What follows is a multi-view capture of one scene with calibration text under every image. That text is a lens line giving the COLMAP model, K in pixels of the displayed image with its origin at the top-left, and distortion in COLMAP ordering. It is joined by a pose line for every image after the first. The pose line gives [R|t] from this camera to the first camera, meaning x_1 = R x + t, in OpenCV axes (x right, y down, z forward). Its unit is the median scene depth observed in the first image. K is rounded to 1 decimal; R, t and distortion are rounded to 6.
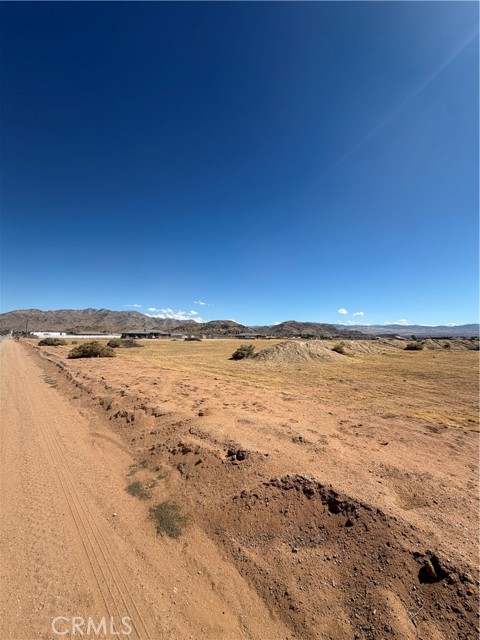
lens RADIAL K [[254.7, 0, 240.0], [0, 254.7, 320.0], [0, 0, 1]] dist [0.001004, 0.000531]
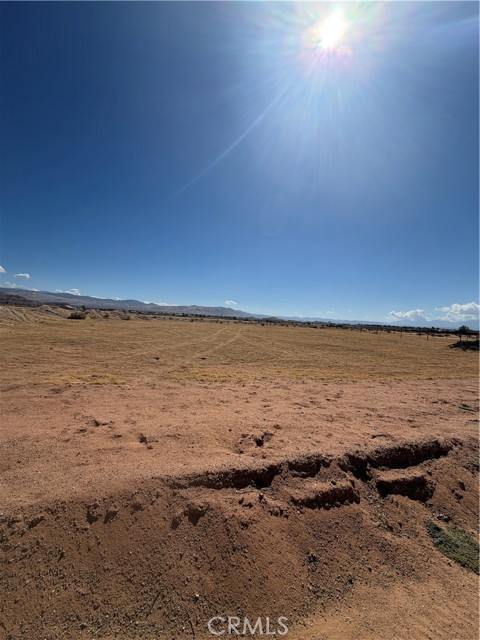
lens RADIAL K [[254.7, 0, 240.0], [0, 254.7, 320.0], [0, 0, 1]] dist [0.001004, 0.000531]
pose [[0.410641, 0.015196, 0.911670, 0.121817], [-0.122904, 0.991659, 0.038830, 0.009861], [-0.903476, -0.127993, 0.409083, -0.075375]]
